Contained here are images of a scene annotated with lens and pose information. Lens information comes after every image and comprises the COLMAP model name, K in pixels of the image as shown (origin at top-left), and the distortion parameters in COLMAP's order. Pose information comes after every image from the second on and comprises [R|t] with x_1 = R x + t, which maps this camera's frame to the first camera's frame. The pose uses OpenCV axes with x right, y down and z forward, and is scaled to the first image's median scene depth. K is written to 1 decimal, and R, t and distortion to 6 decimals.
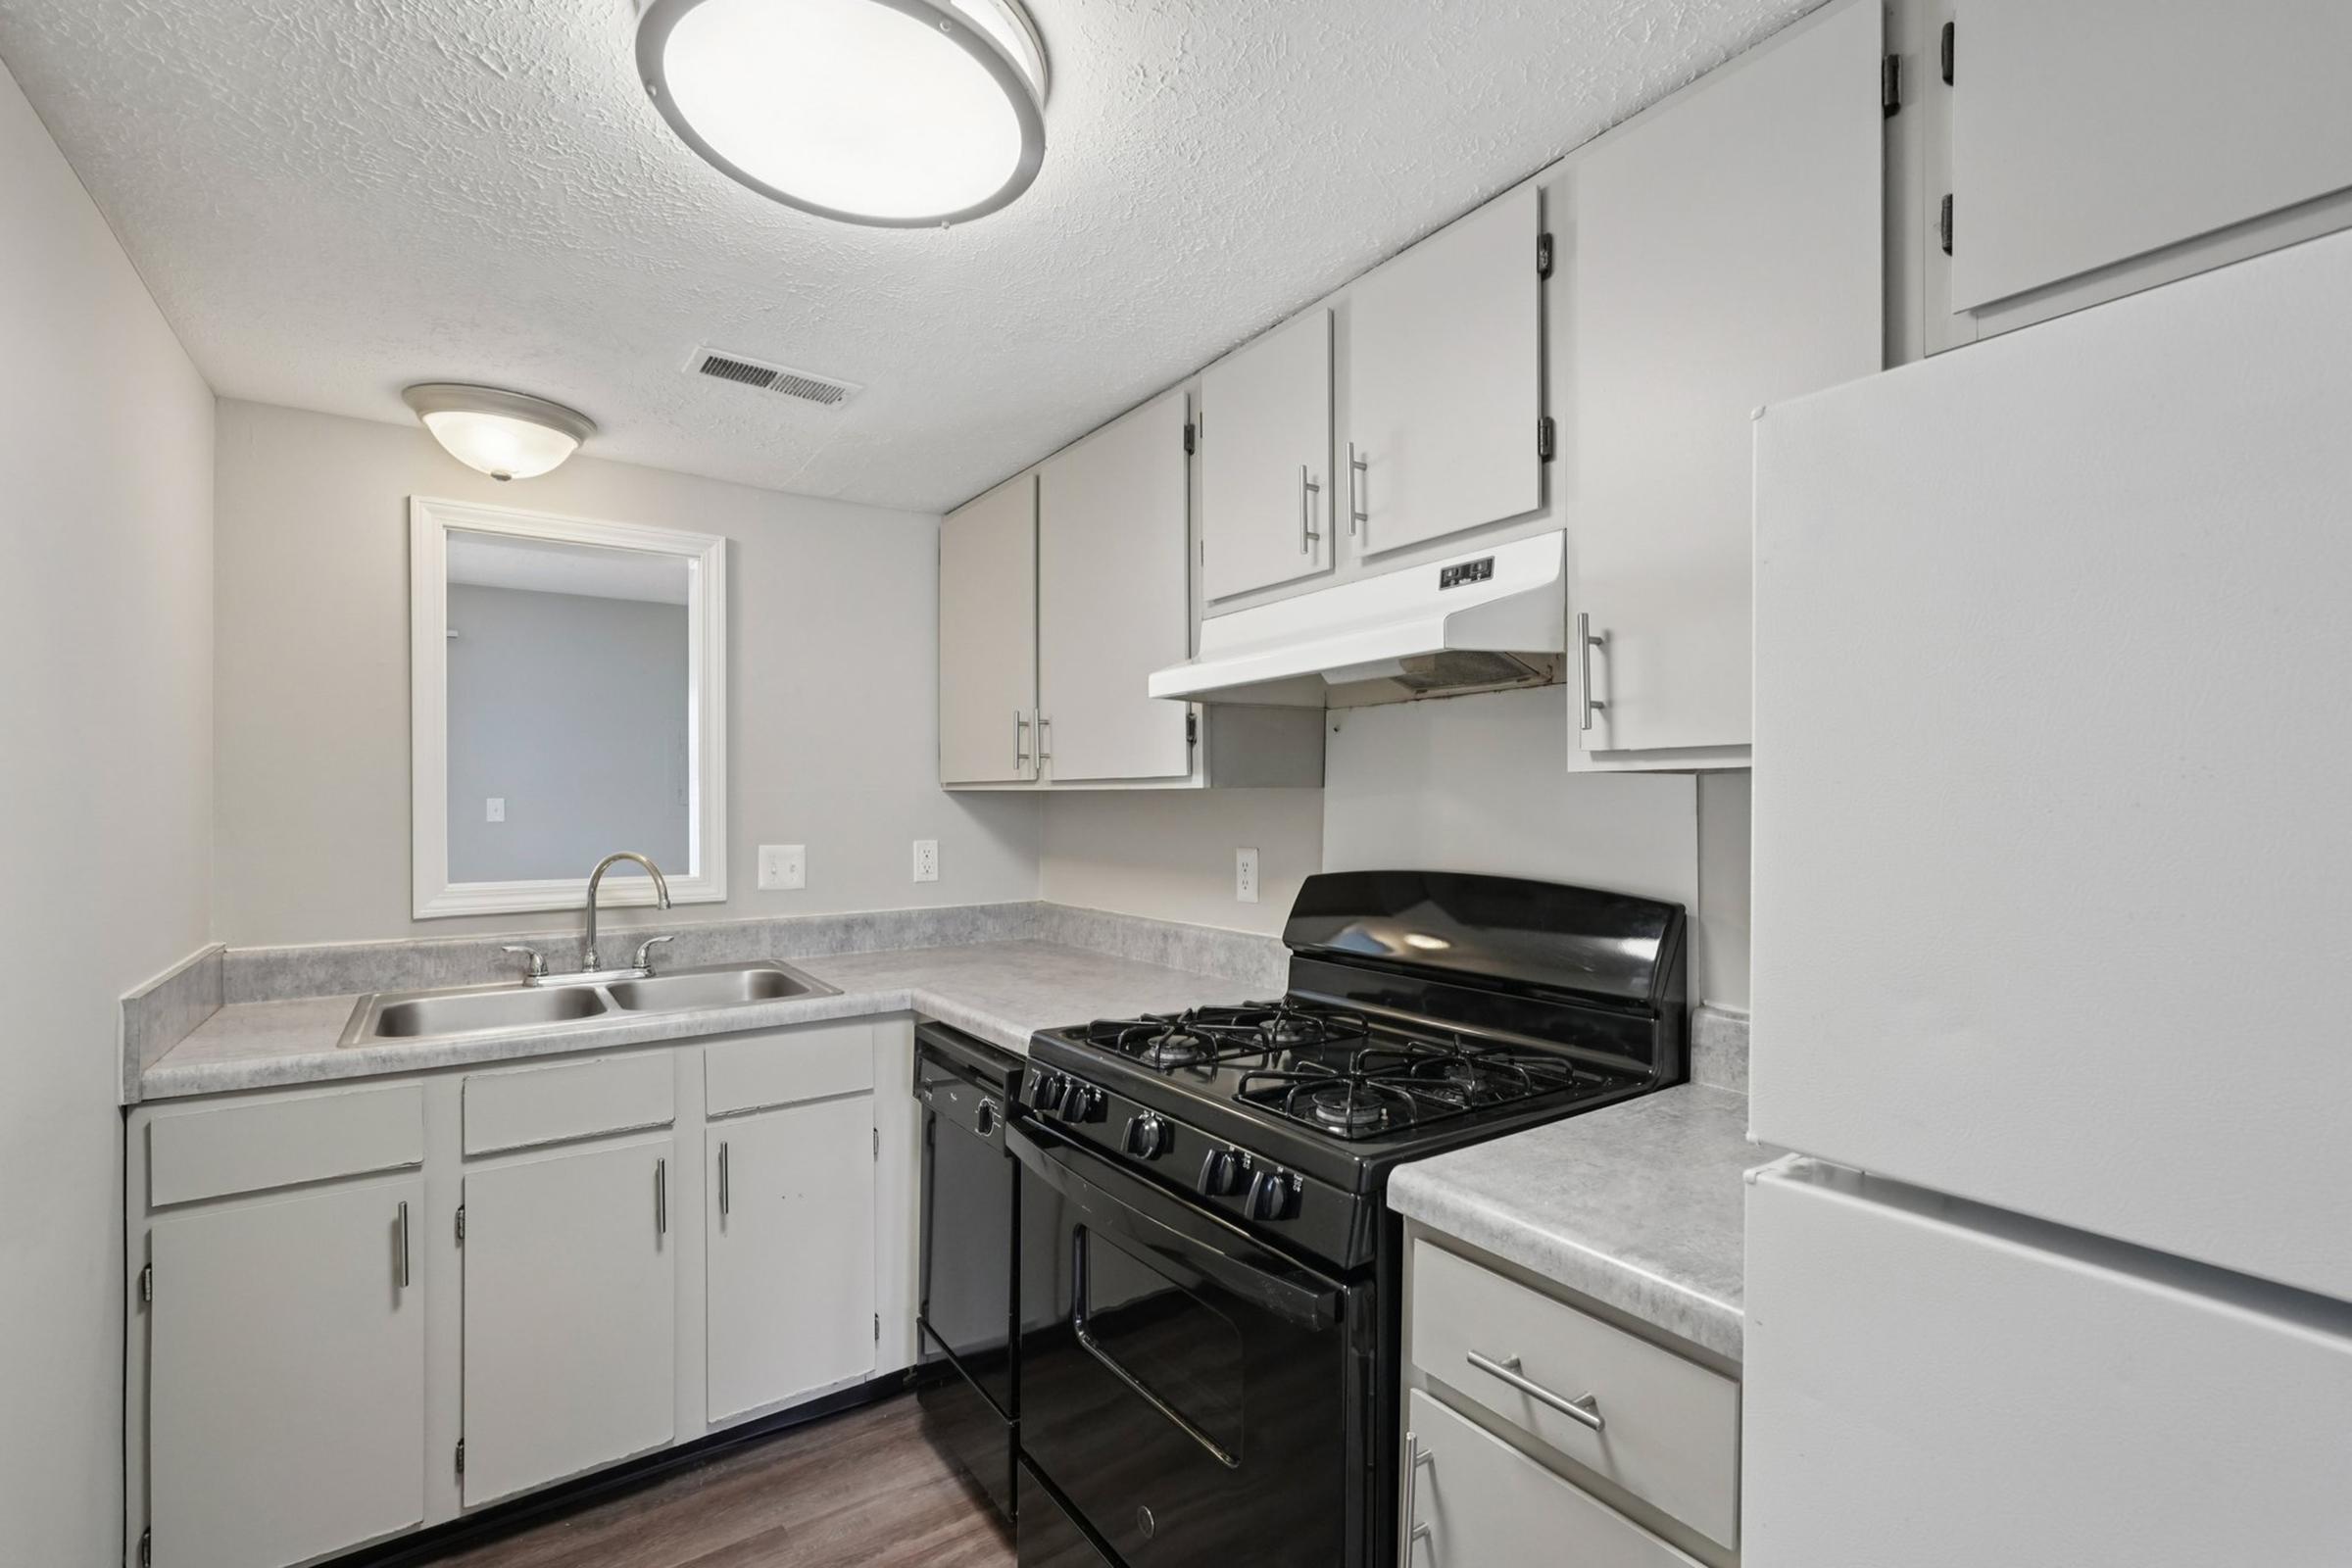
lens RADIAL K [[1059.3, 0, 1177.7], [0, 1059.3, 798.6], [0, 0, 1]] dist [-0.018348, 0.012738]
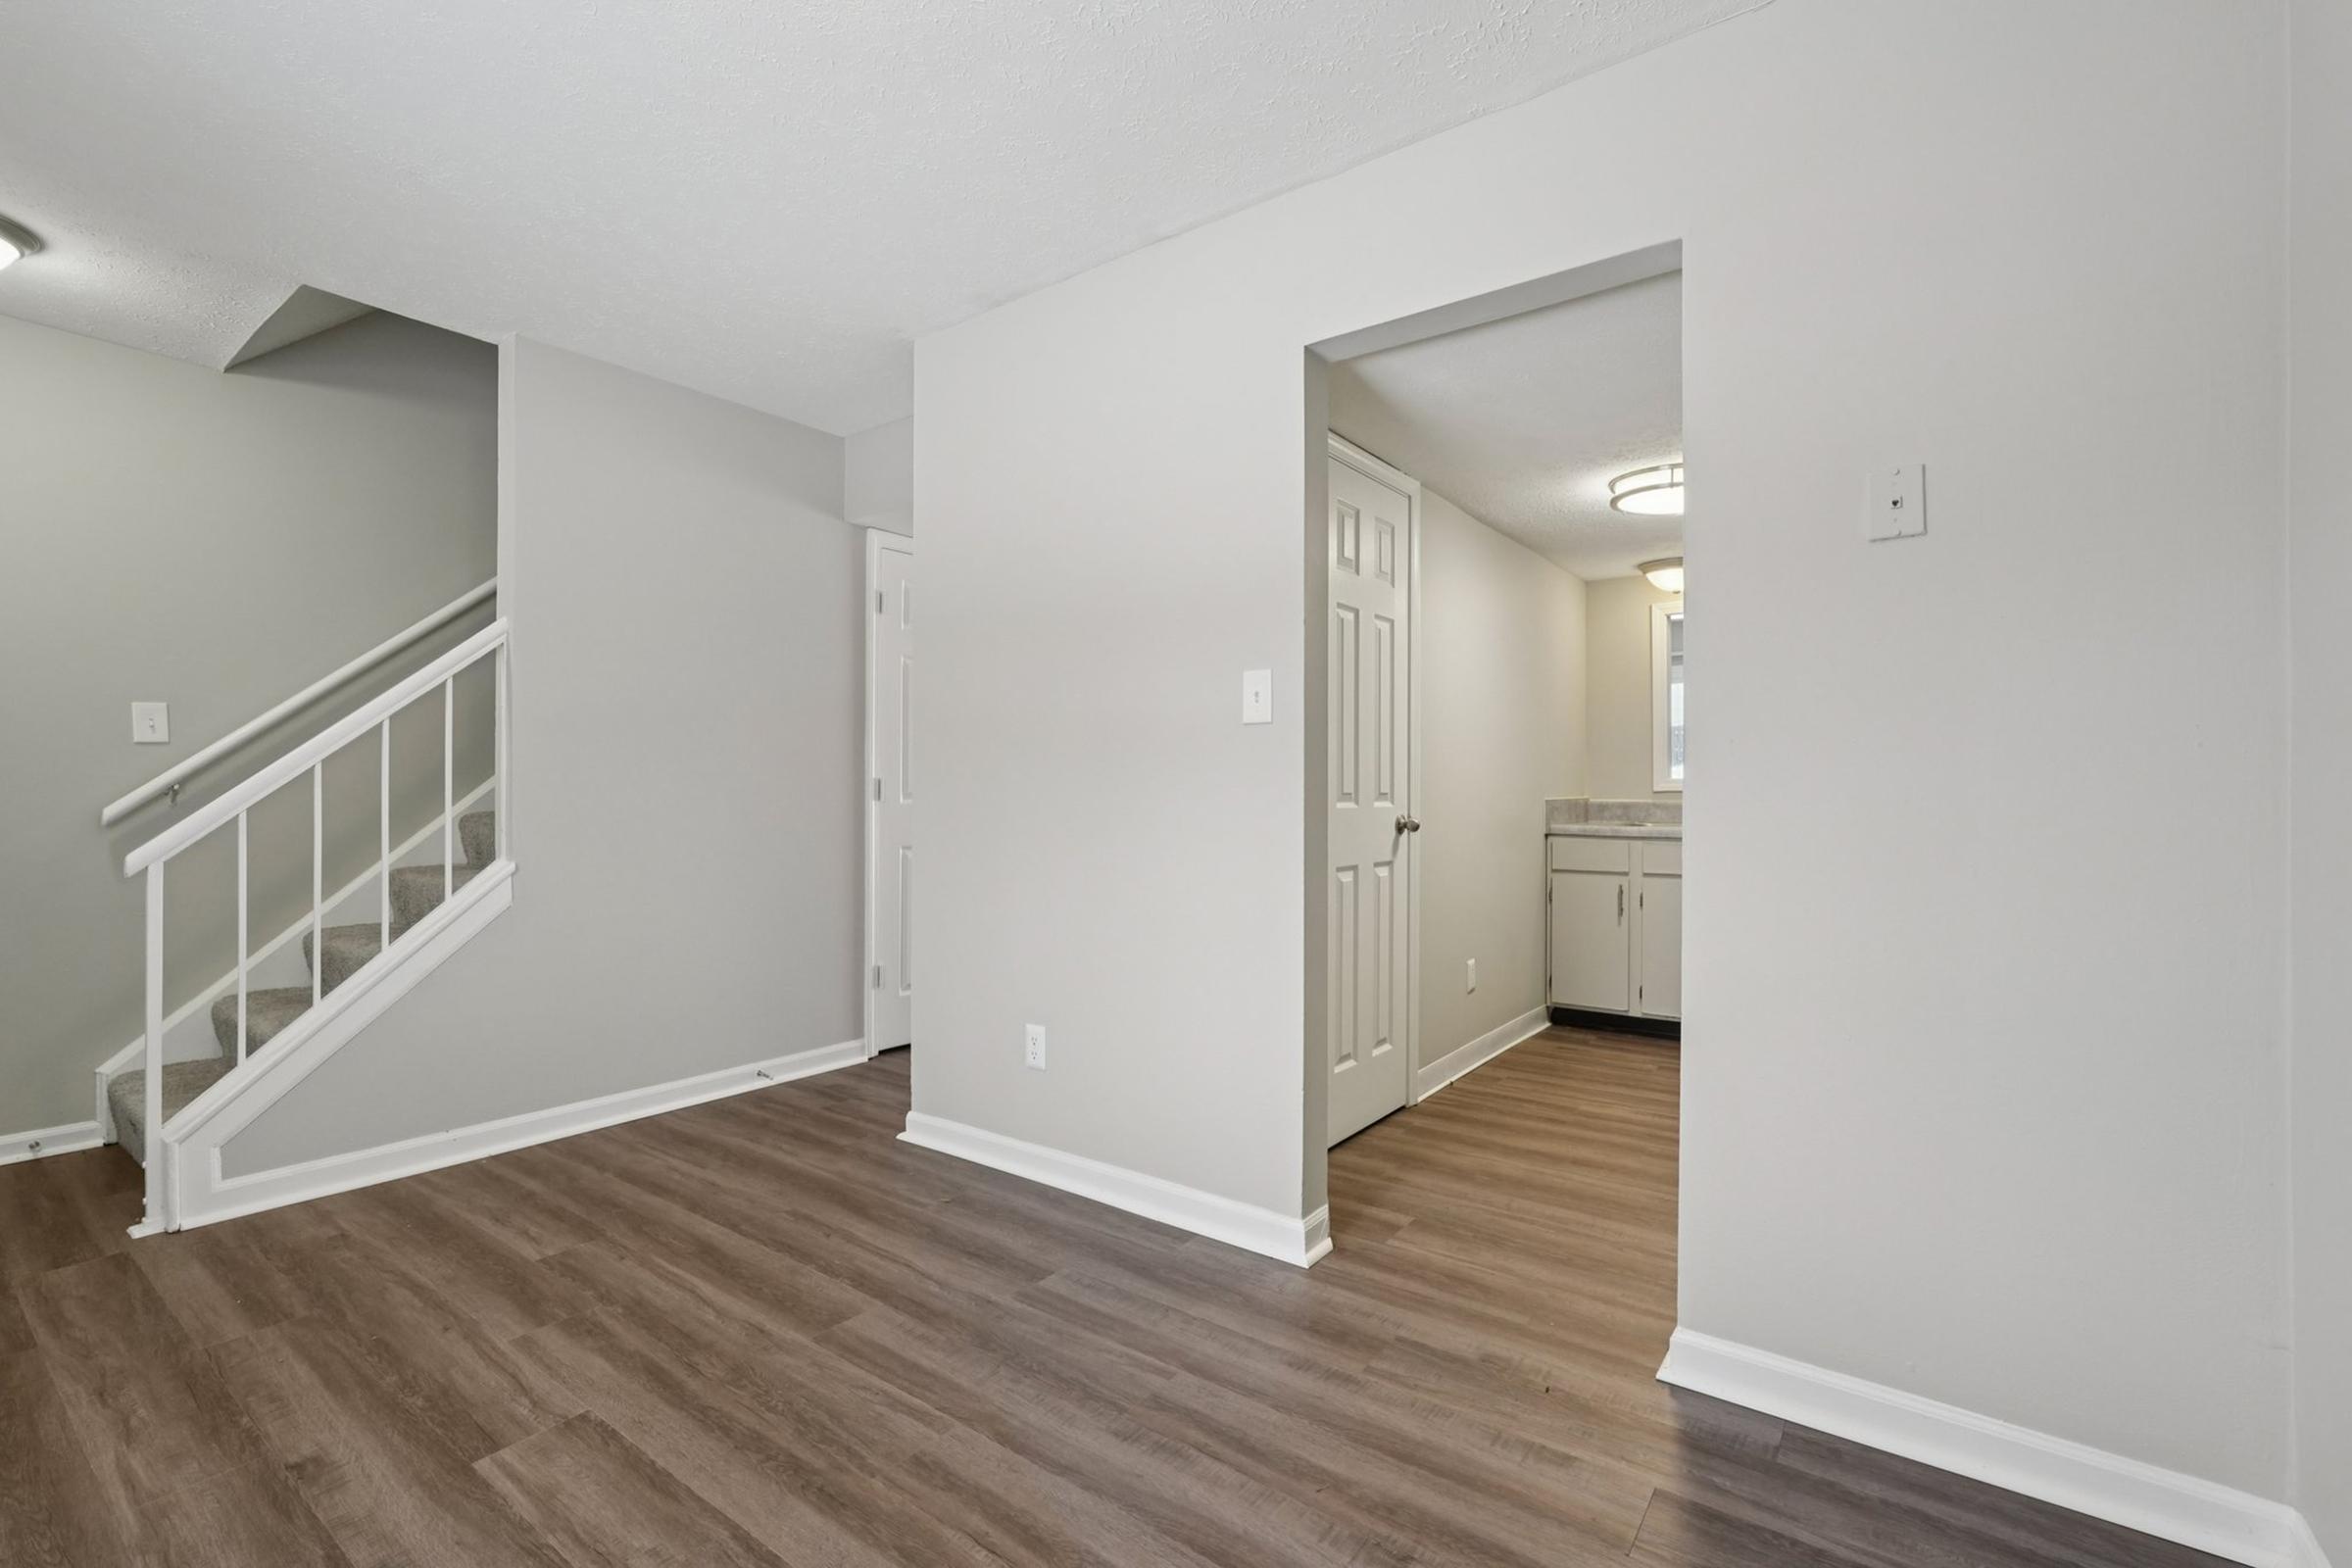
lens RADIAL K [[1030.8, 0, 1173.7], [0, 1030.8, 792.3], [0, 0, 1]] dist [-0.016802, 0.010859]
pose [[0.317609, 0.003112, -0.948217, 1.311341], [0.001907, 0.999990, 0.003921, 0.132452], [0.948220, -0.003054, 0.317600, -0.858371]]
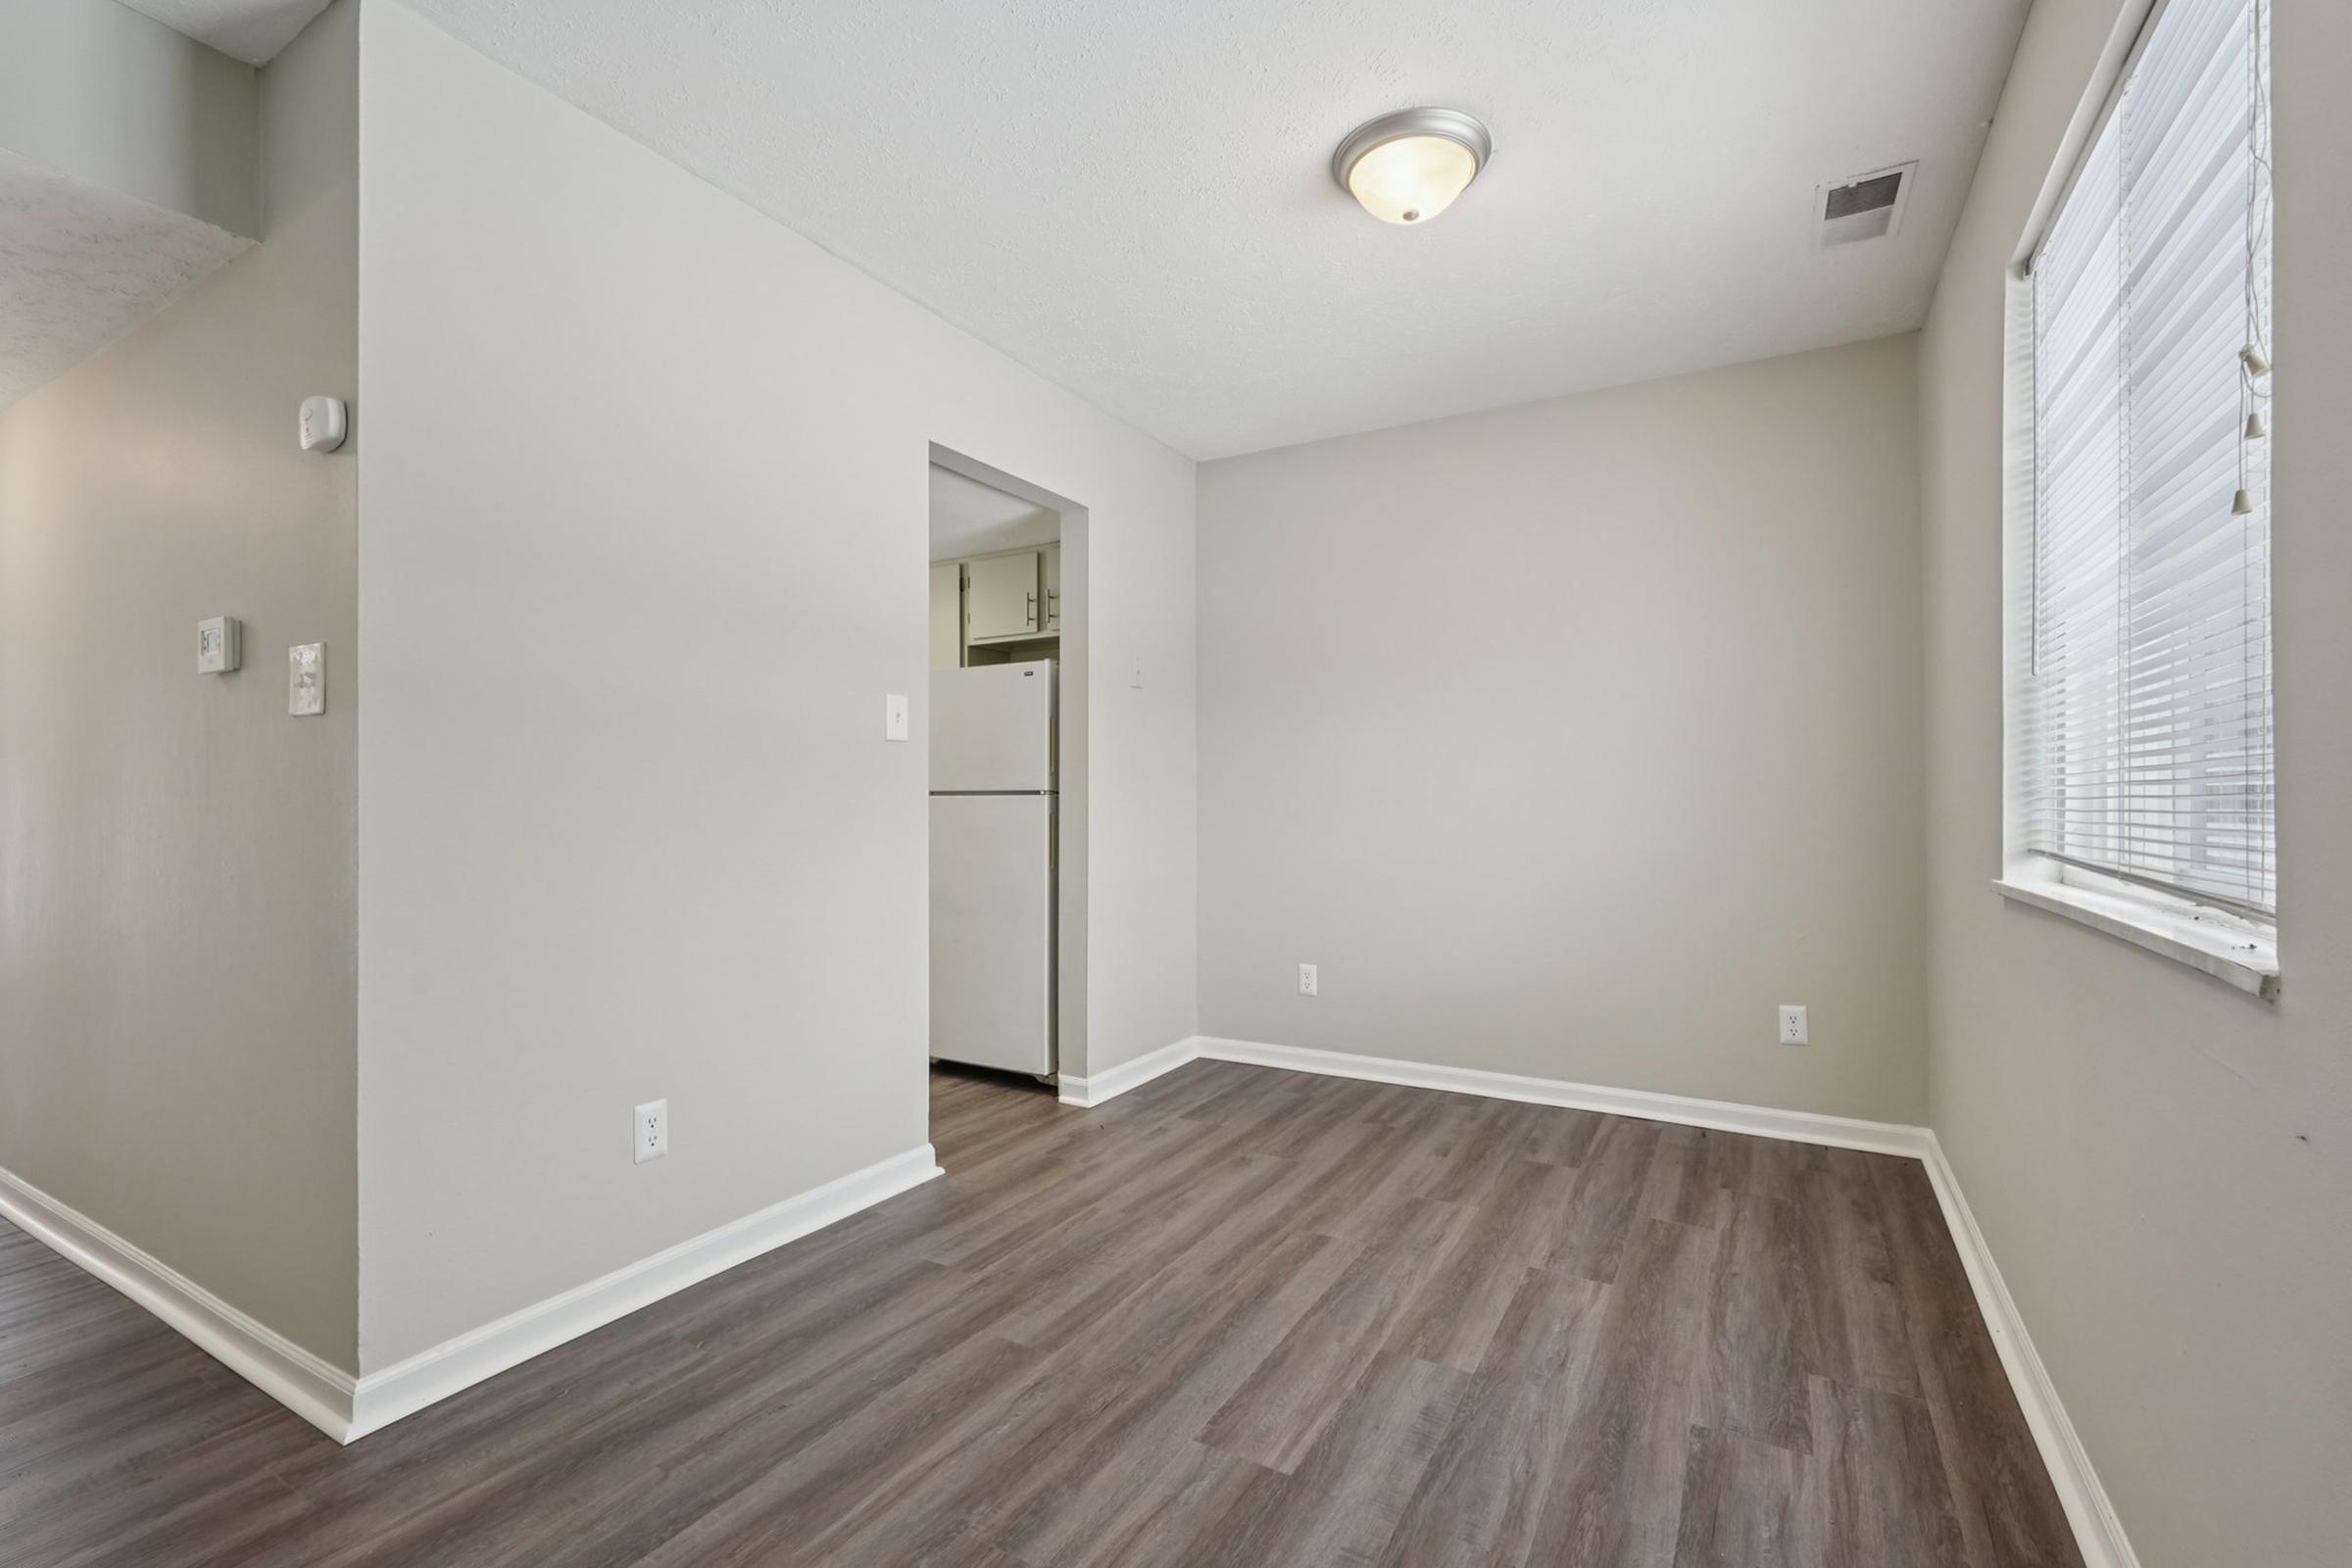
lens RADIAL K [[1030.8, 0, 1173.7], [0, 1030.8, 792.3], [0, 0, 1]] dist [-0.016802, 0.010859]
pose [[0.905969, 0.000619, 0.423344, -0.212410], [0.001445, 0.999989, -0.004555, 0.135127], [-0.423342, 0.004738, 0.905958, -1.931533]]
